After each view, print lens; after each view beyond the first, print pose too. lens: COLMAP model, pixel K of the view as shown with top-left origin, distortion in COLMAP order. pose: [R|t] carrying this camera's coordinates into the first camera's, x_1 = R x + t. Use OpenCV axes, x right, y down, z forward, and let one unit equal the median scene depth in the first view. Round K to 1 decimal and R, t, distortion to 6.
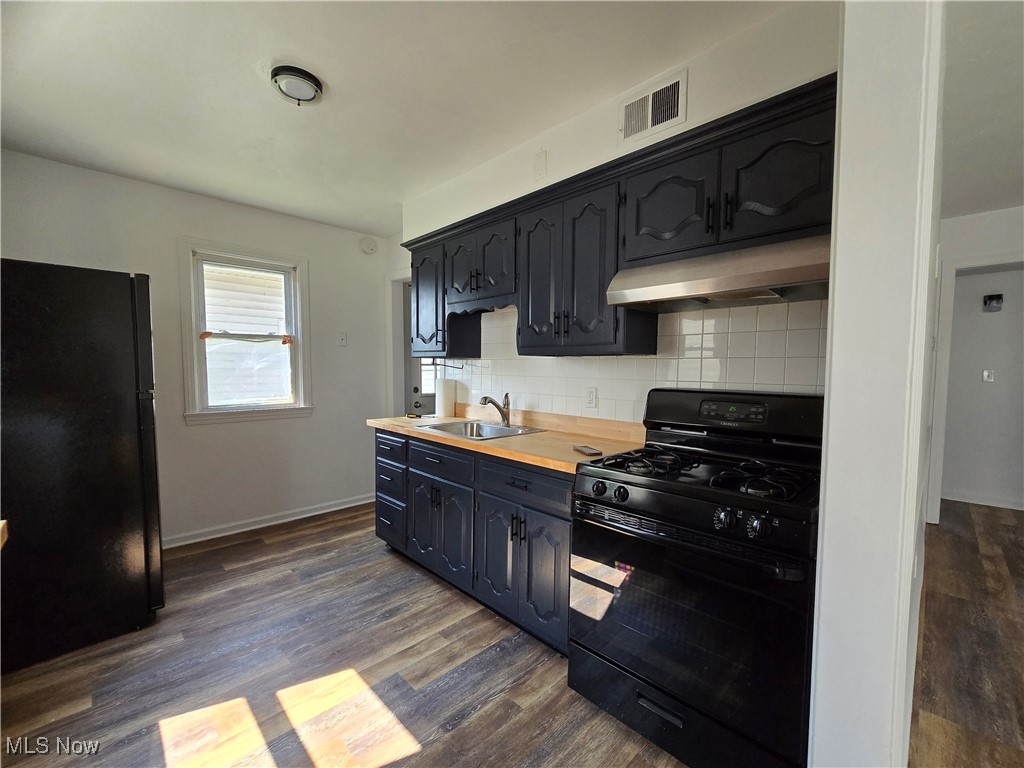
lens RADIAL K [[422.3, 0, 509.4], [0, 422.3, 393.2], [0, 0, 1]] dist [-0.011133, 0.003279]
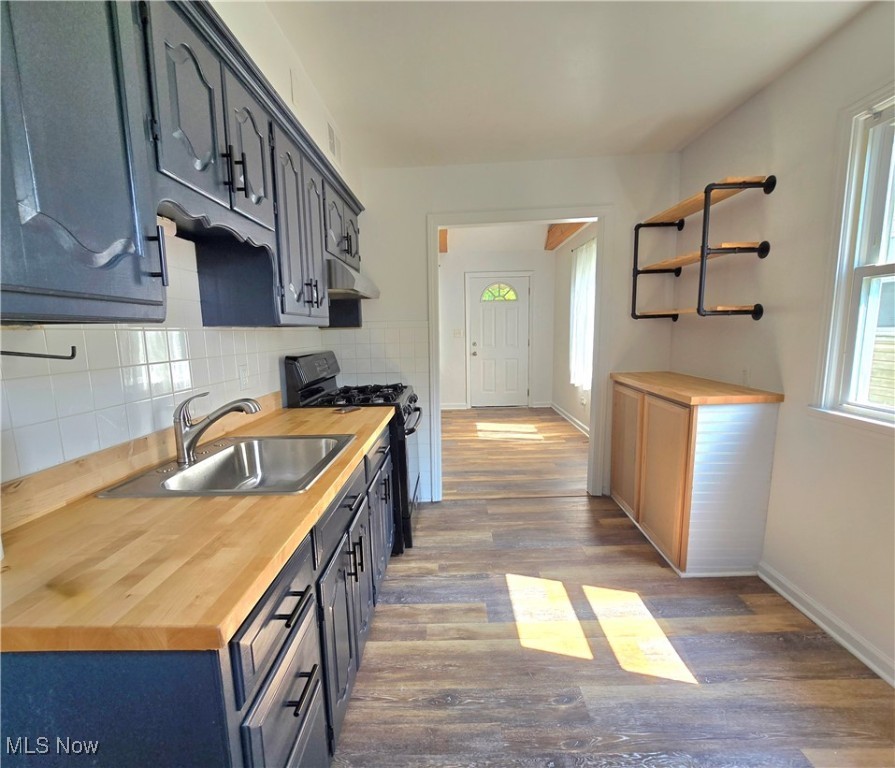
lens RADIAL K [[421.1, 0, 445.1], [0, 421.1, 392.9], [0, 0, 1]] dist [-0.001739, -0.001189]
pose [[-0.696203, -0.101425, 0.710643, -0.771128], [0.055952, 0.979289, 0.194583, -0.113849], [-0.715661, 0.175231, -0.676109, 1.465419]]
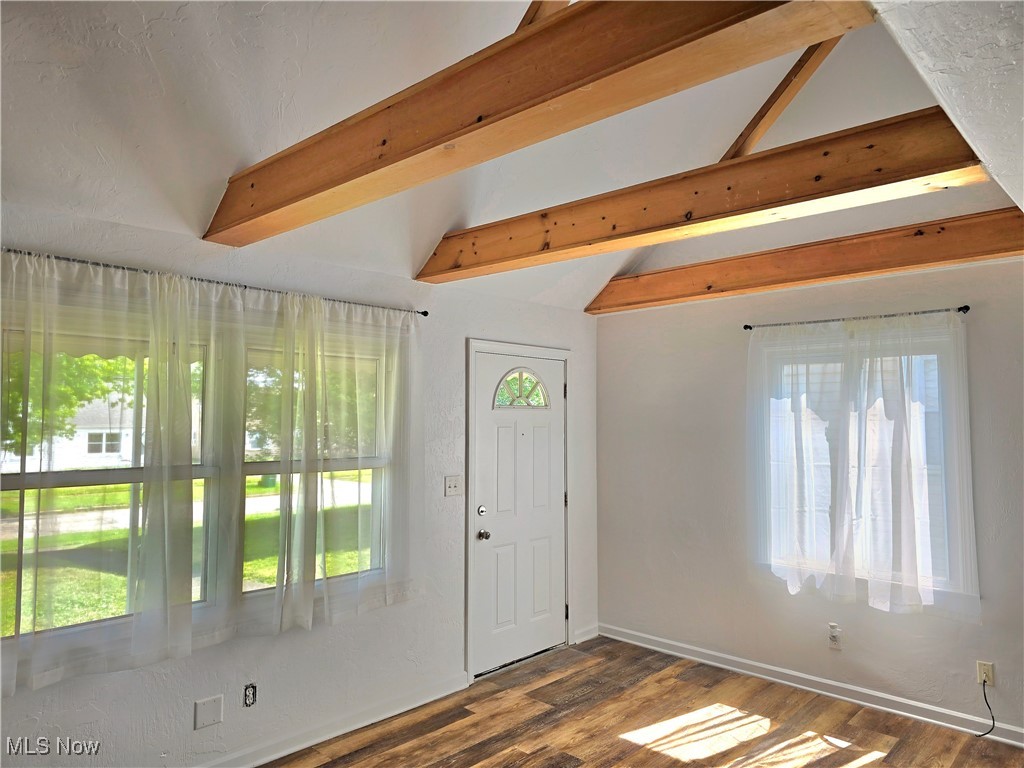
lens RADIAL K [[689.9, 0, 514.0], [0, 689.9, 374.9], [0, 0, 1]] dist [0.035305, -0.011843]
pose [[-0.999114, -0.012525, -0.040191, 1.428561], [-0.012168, 0.999884, -0.009109, -0.243913], [0.040300, -0.008612, -0.999150, 1.190884]]
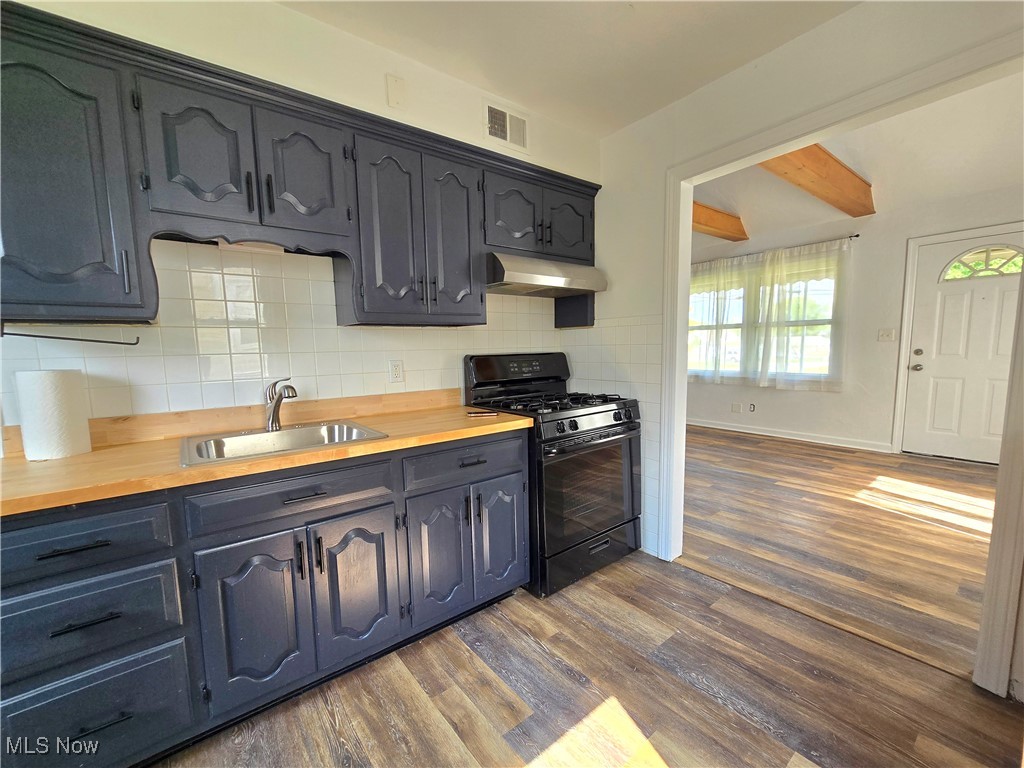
lens RADIAL K [[422.3, 0, 513.0], [0, 422.3, 394.3], [0, 0, 1]] dist [-0.011133, 0.003279]
pose [[0.112737, -0.126516, 0.985537, -0.803033], [0.081746, 0.989679, 0.117697, -0.032573], [-0.990257, 0.067295, 0.121916, 0.724674]]
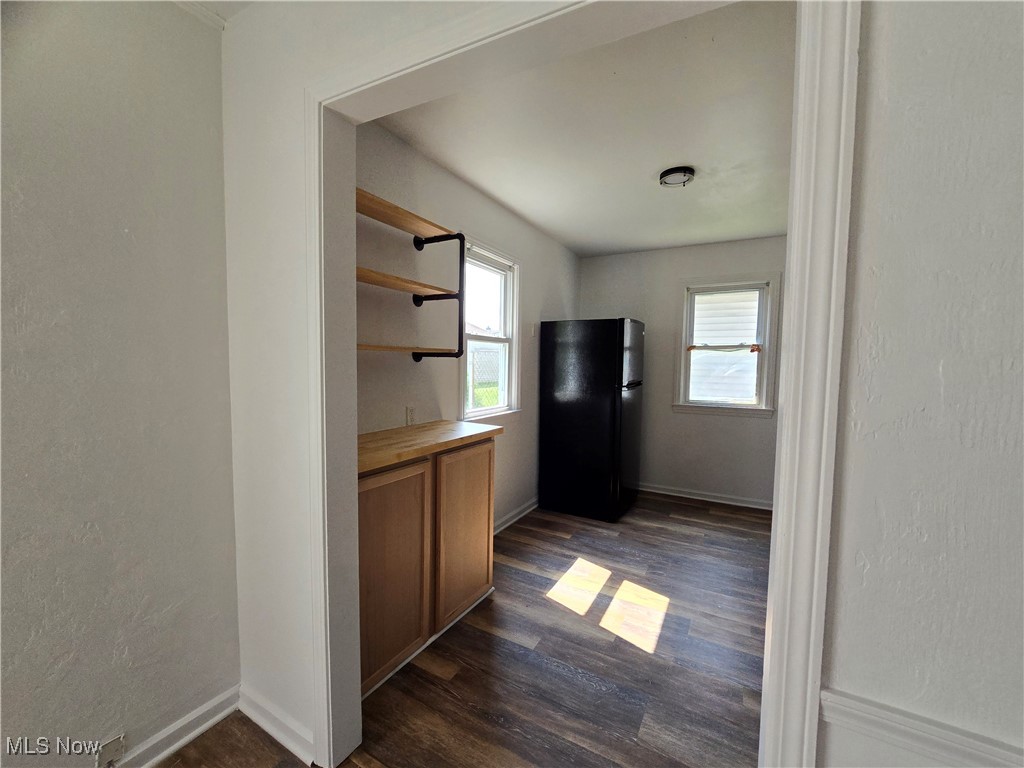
lens RADIAL K [[422.3, 0, 505.6], [0, 422.3, 389.6], [0, 0, 1]] dist [-0.011133, 0.003279]
pose [[0.274269, 0.061519, -0.959683, 0.640350], [-0.066946, 0.996752, 0.044763, -0.036041], [0.959320, 0.051970, 0.277497, 0.071642]]
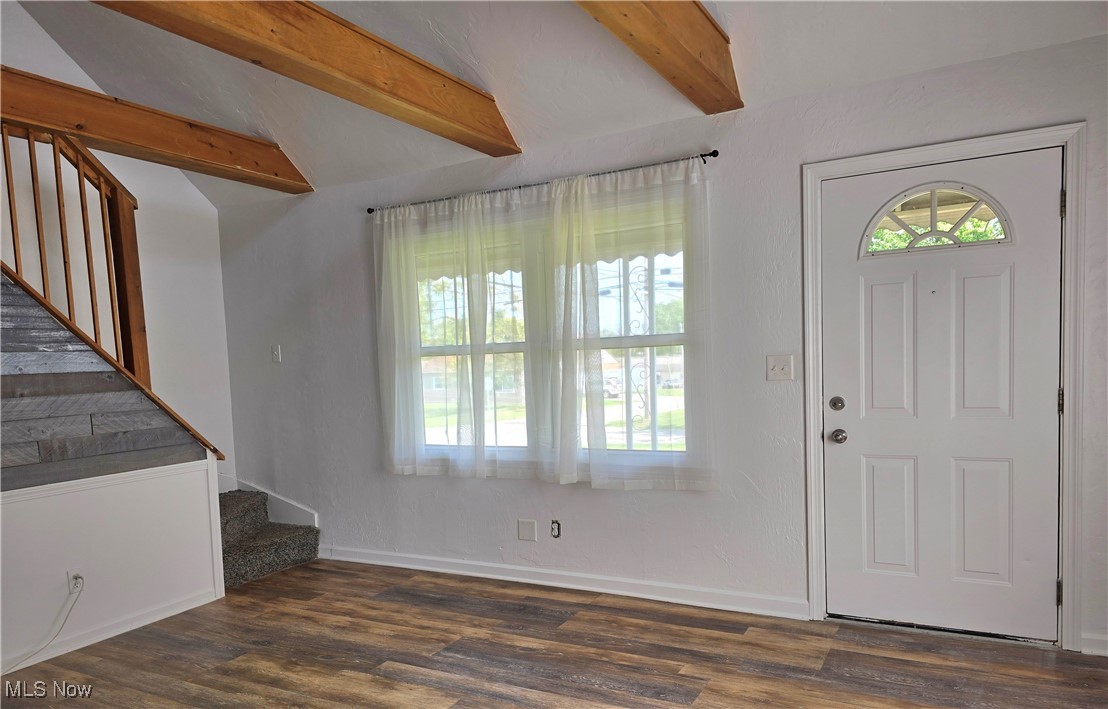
lens RADIAL K [[764.7, 0, 555.7], [0, 764.7, 416.7], [0, 0, 1]] dist [0.047877, -0.037622]
pose [[-0.293627, -0.066406, 0.953611, -0.048579], [0.090599, 0.991160, 0.096917, -0.034175], [-0.951617, 0.114854, -0.285015, 0.133127]]
